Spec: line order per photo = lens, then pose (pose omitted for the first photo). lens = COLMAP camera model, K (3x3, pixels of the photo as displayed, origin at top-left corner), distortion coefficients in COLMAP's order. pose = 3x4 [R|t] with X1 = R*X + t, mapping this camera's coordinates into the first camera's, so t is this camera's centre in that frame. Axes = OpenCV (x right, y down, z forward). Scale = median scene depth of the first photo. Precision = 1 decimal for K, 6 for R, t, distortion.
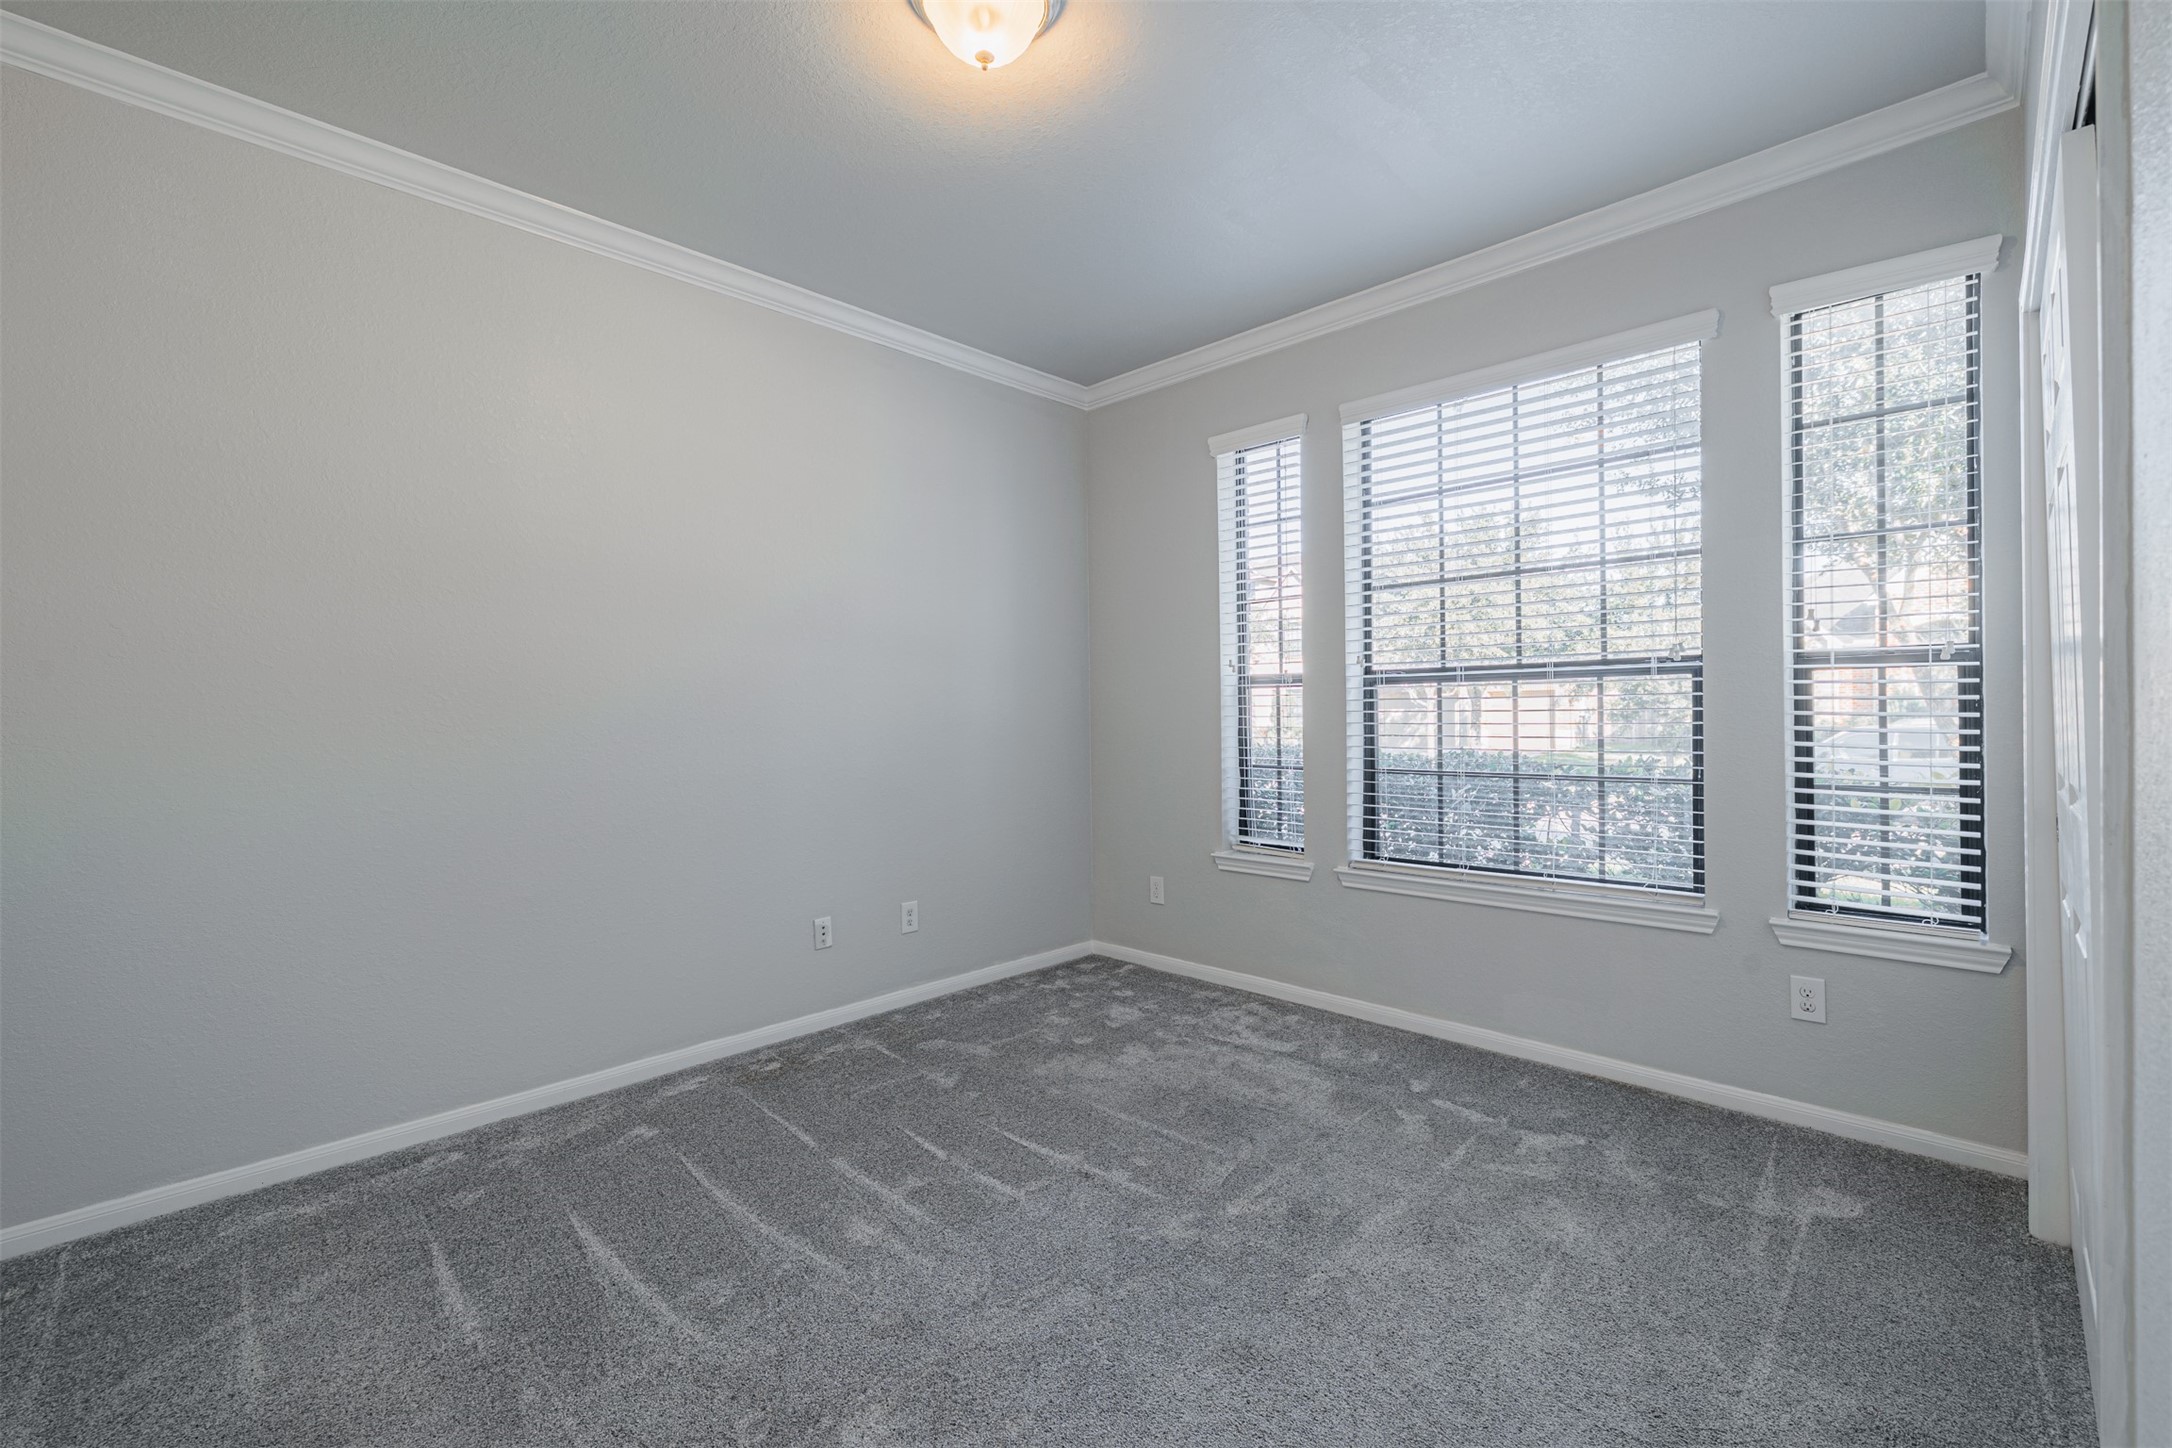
lens RADIAL K [[946.7, 0, 1086.0], [0, 946.7, 724.0], [0, 0, 1]] dist [0.000044, 0.001616]
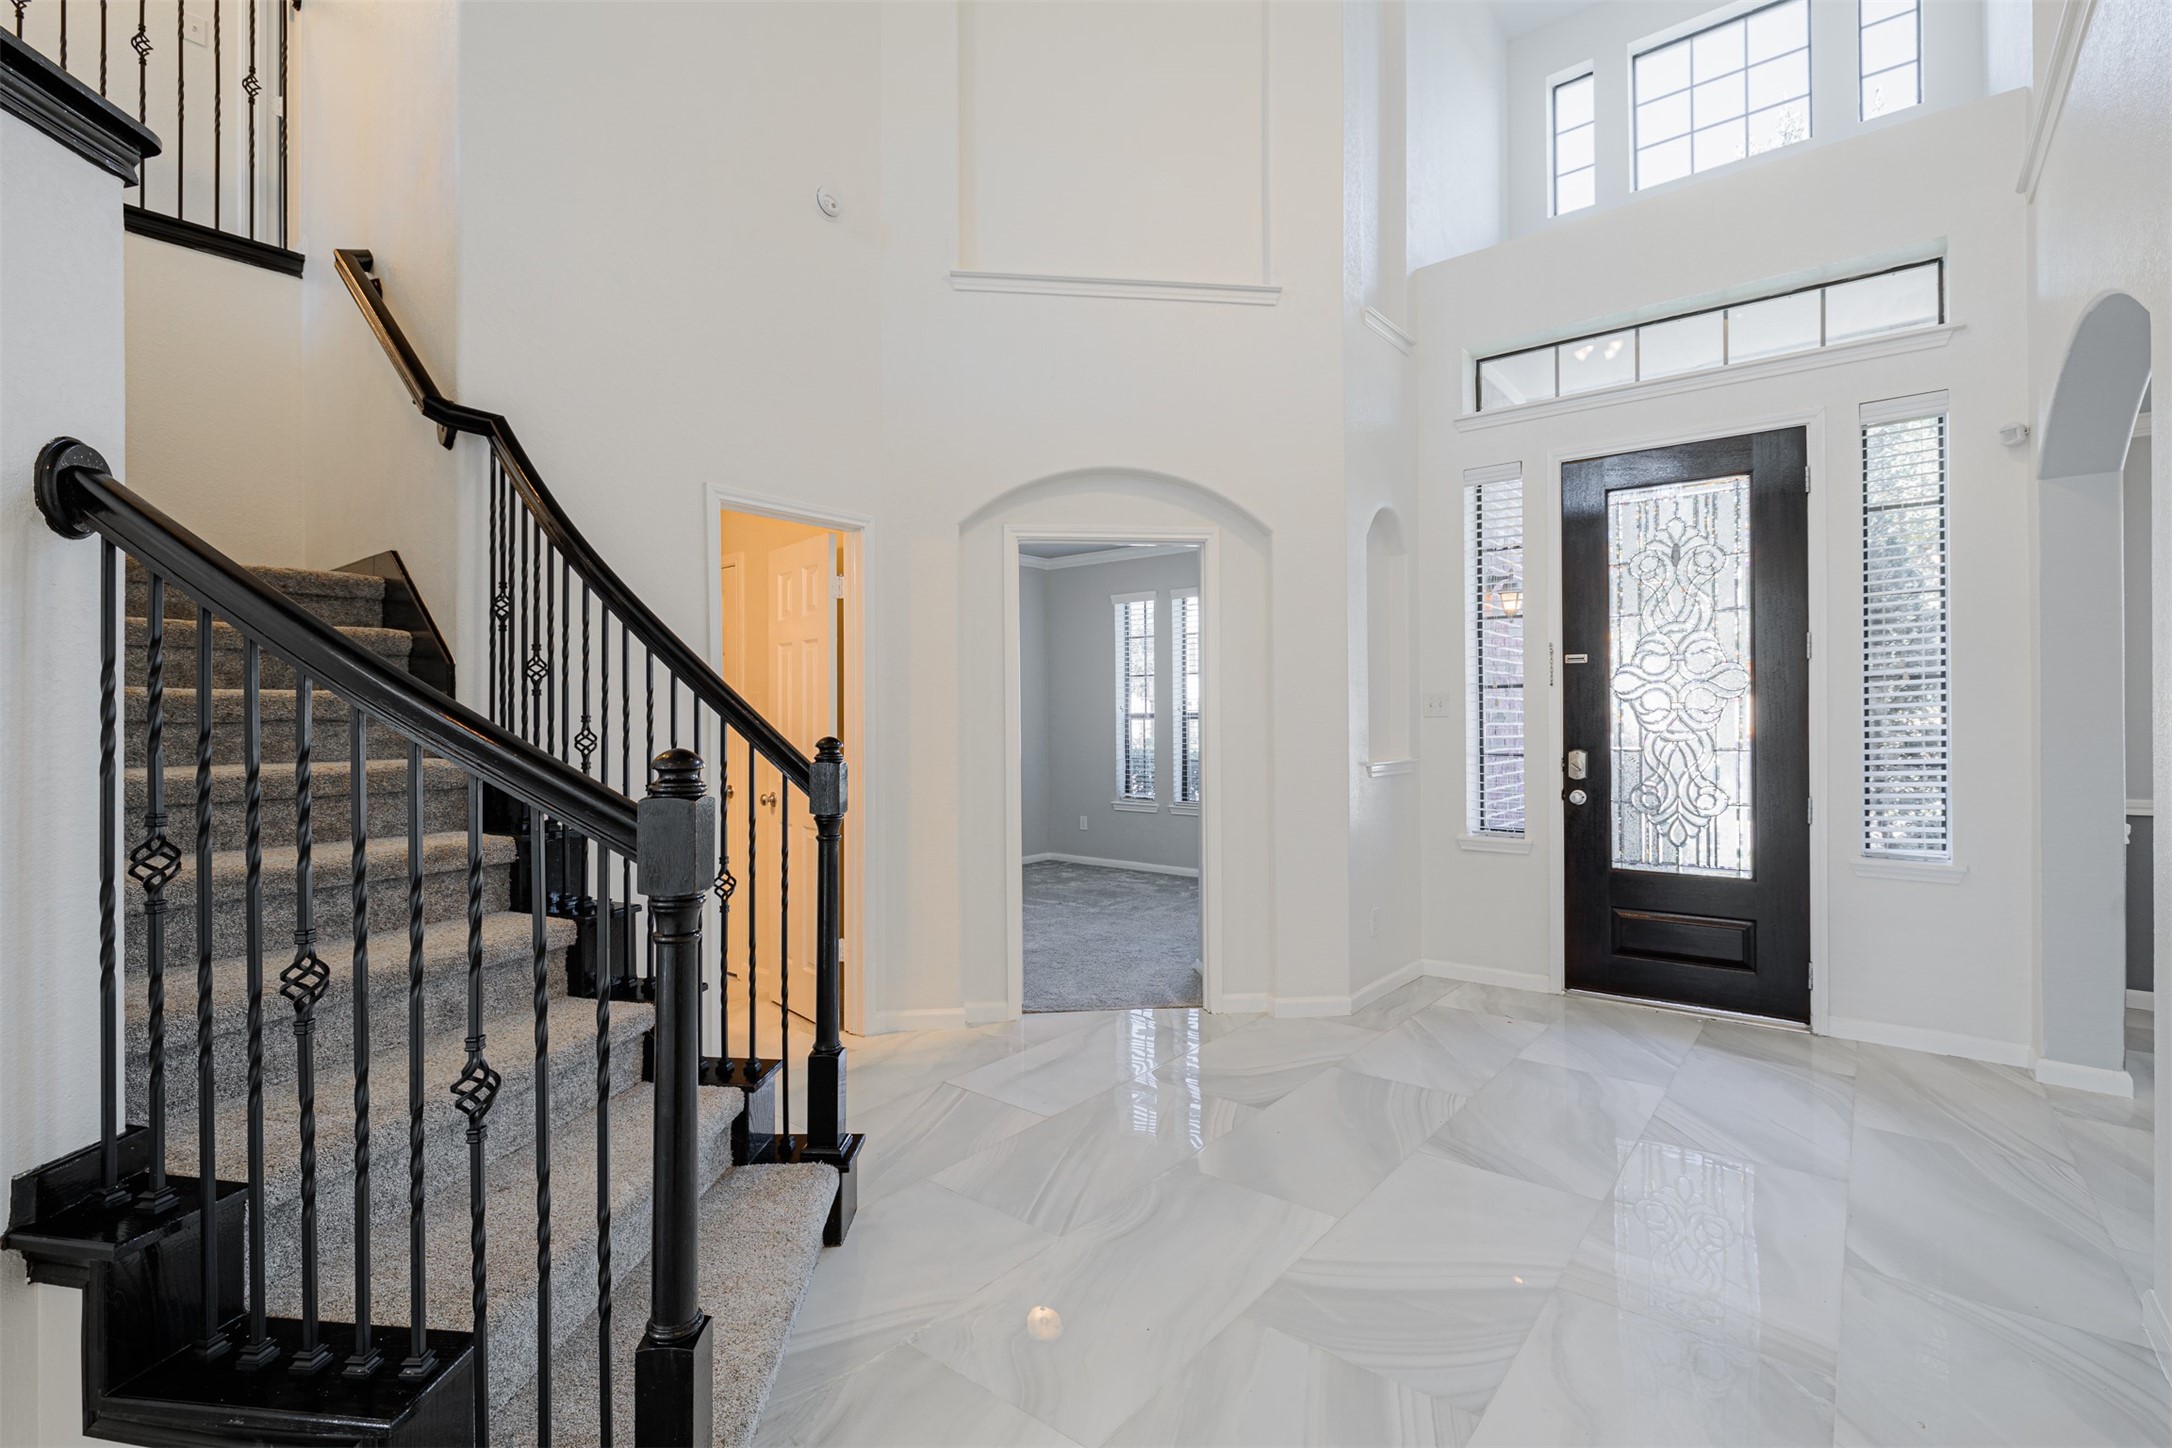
lens RADIAL K [[963.0, 0, 1086.0], [0, 963.0, 724.0], [0, 0, 1]] dist [-0.000289, -0.000032]
pose [[0.996356, 0.009334, 0.084779, -0.095631], [-0.007625, 0.999762, -0.020460, 0.014886], [-0.084950, 0.019739, 0.996190, -1.042514]]
